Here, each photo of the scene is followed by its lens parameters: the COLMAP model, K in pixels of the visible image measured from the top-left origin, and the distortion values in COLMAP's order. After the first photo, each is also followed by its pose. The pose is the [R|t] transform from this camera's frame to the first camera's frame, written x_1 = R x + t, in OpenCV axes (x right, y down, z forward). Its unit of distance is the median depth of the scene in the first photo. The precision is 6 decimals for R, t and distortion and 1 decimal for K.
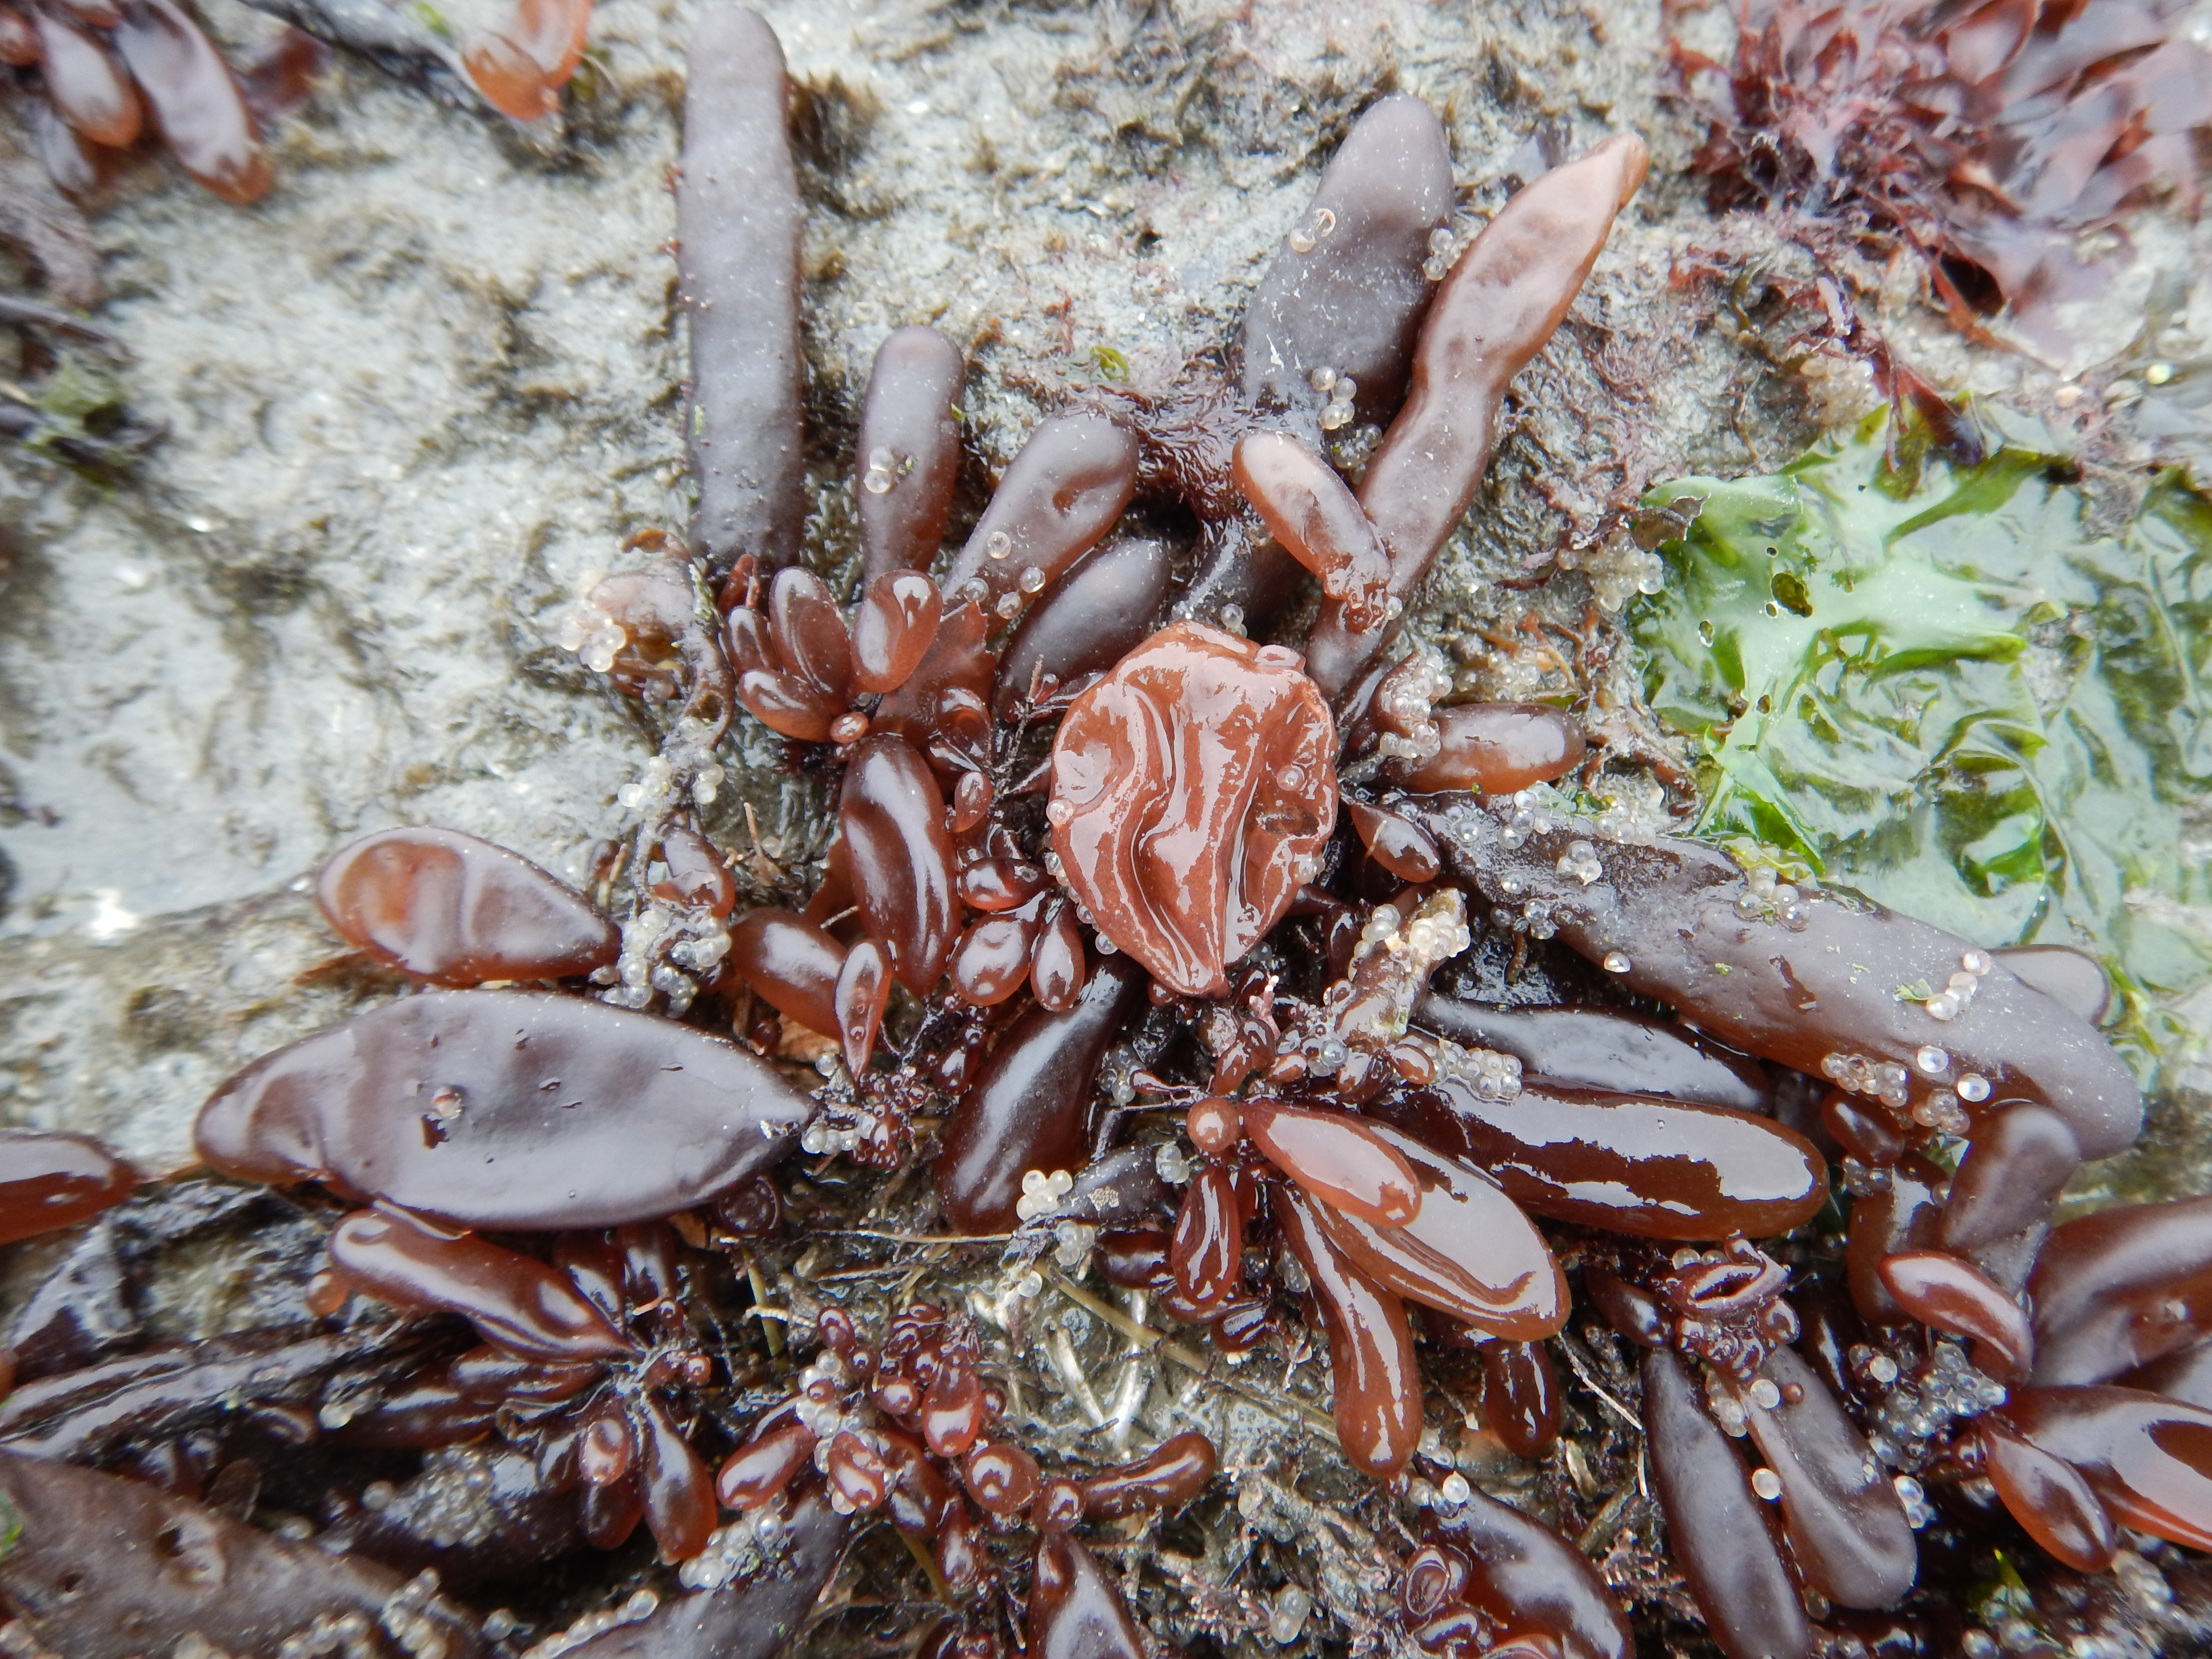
lens RADIAL K [[1552.6, 0, 1097.8], [0, 1552.6, 826.9], [0, 0, 1]] dist [0.013993, -0.012178]
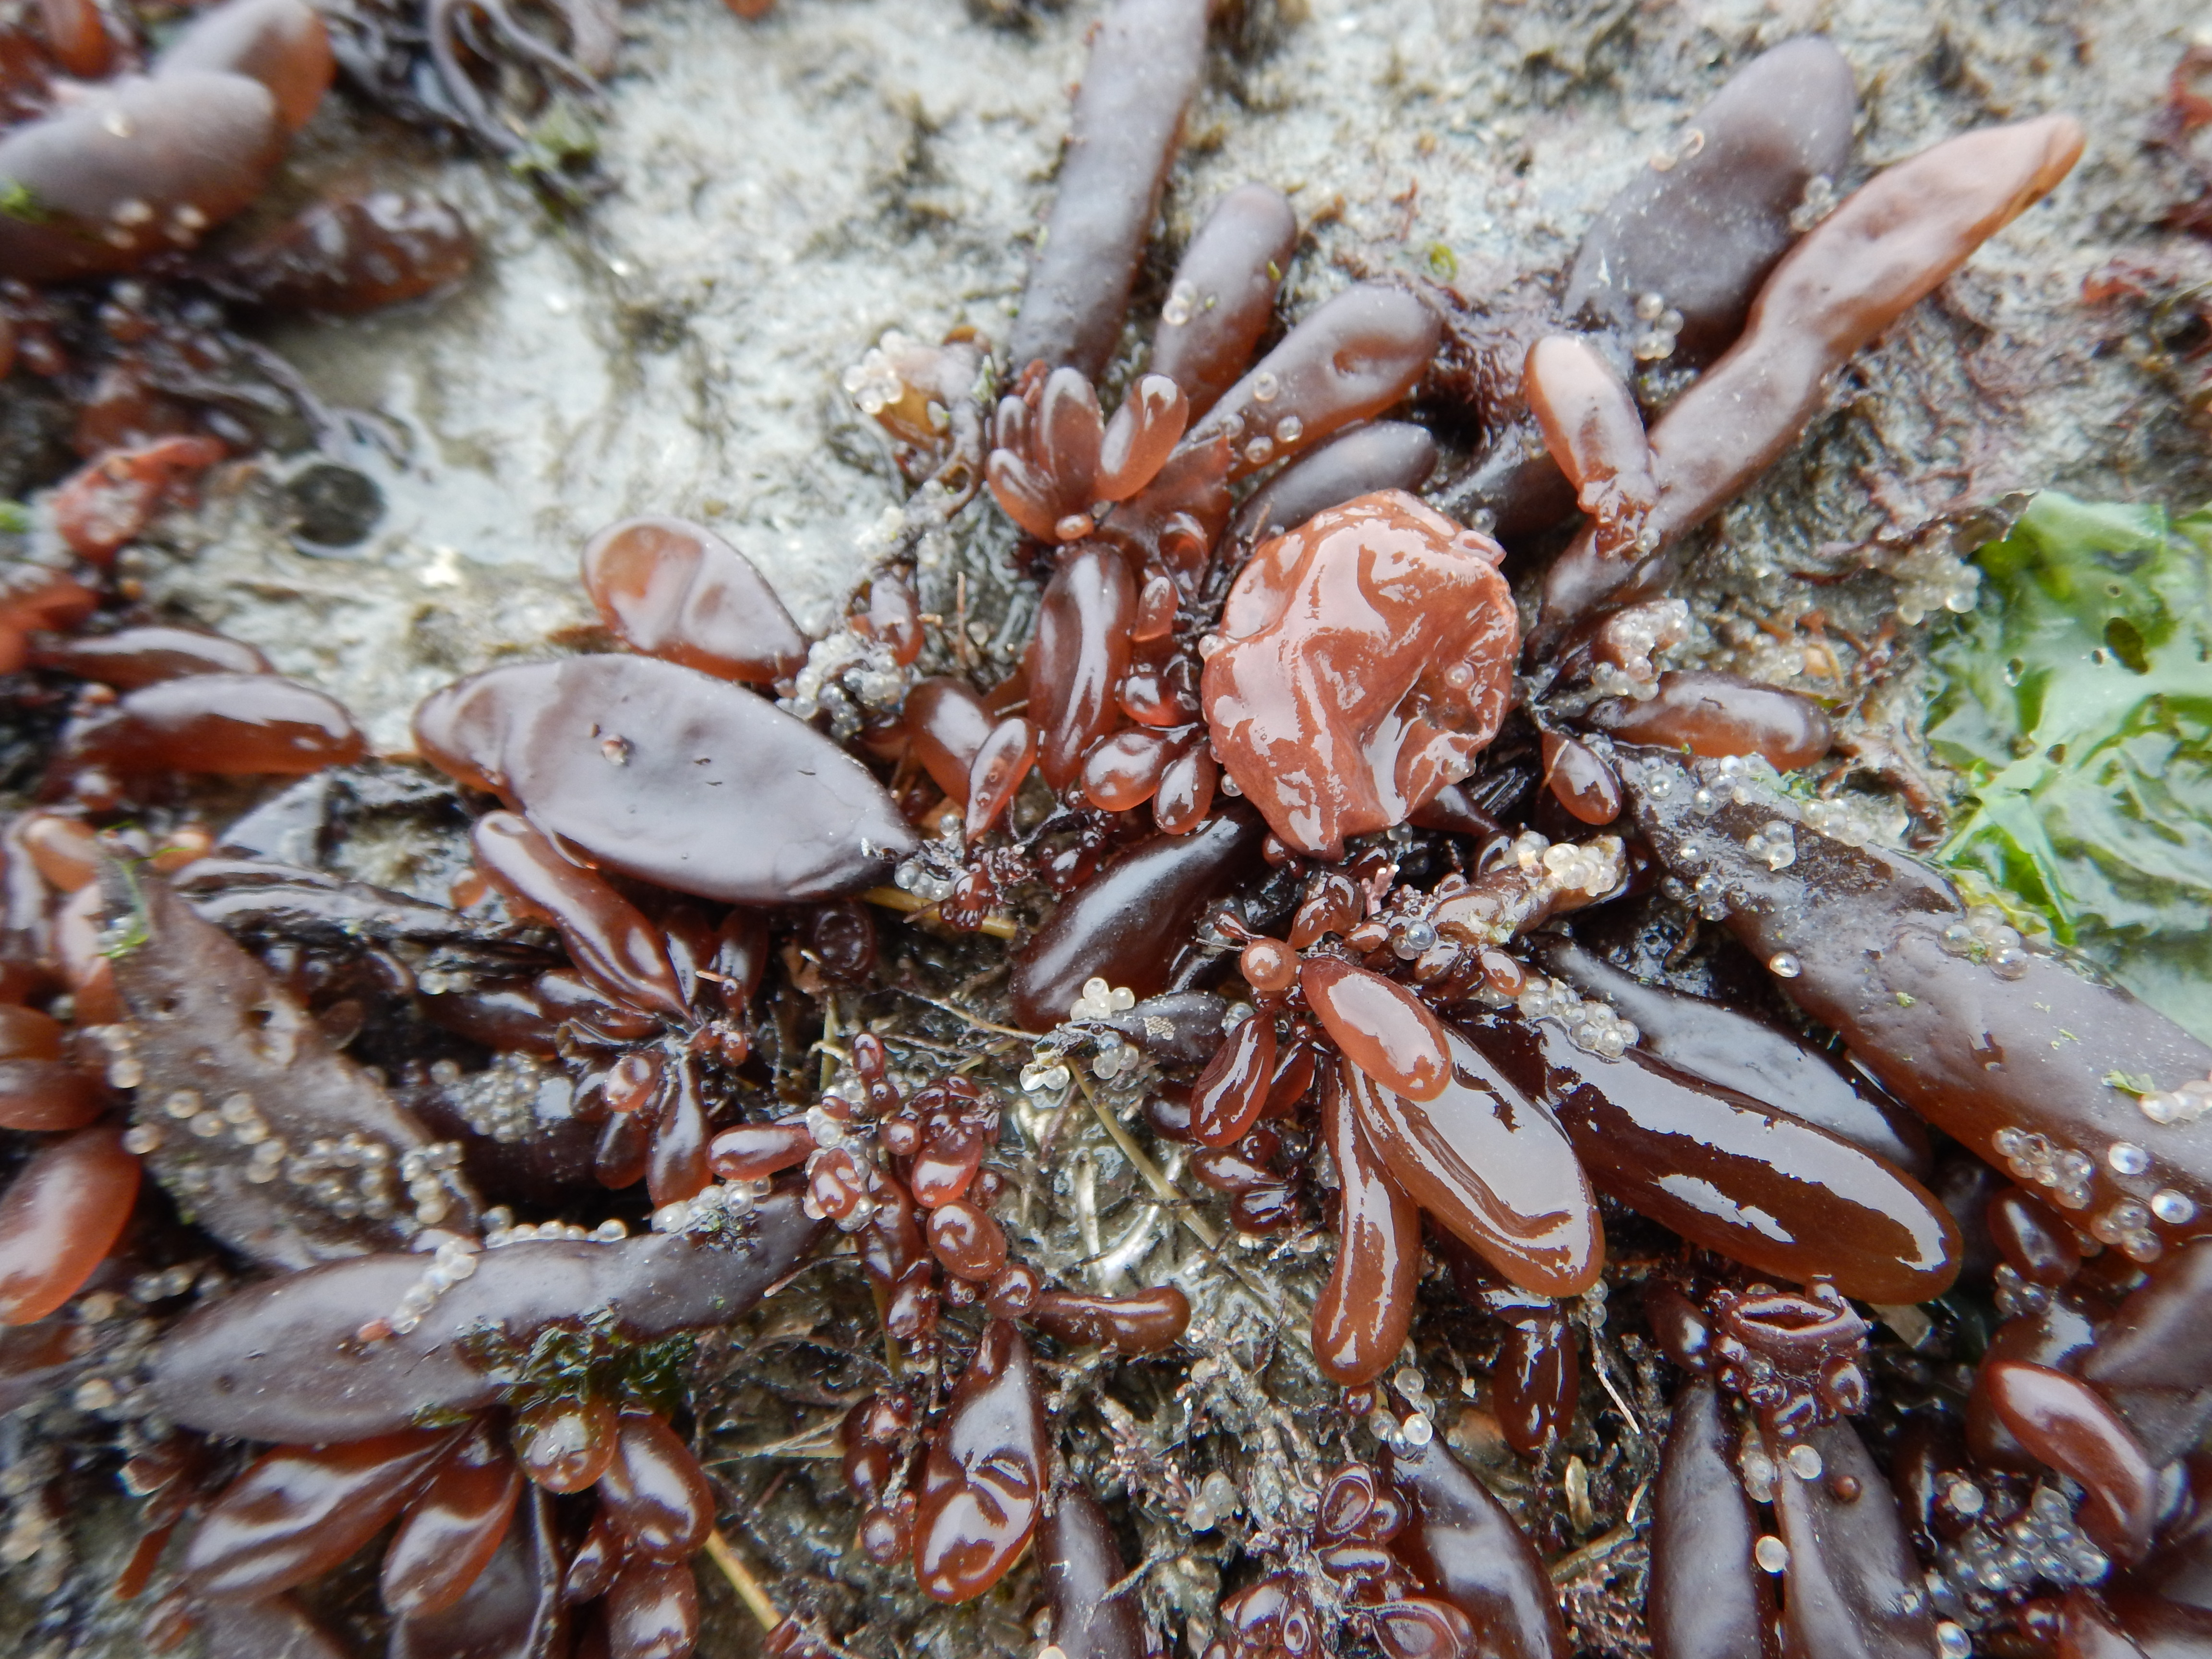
lens RADIAL K [[1552.6, 0, 1103.0], [0, 1552.6, 844.5], [0, 0, 1]] dist [0.013993, -0.012178]
pose [[0.927526, 0.277663, -0.250200, 0.173883], [-0.296171, 0.954345, -0.038849, 0.171565], [0.227990, 0.110136, 0.967415, 0.038878]]
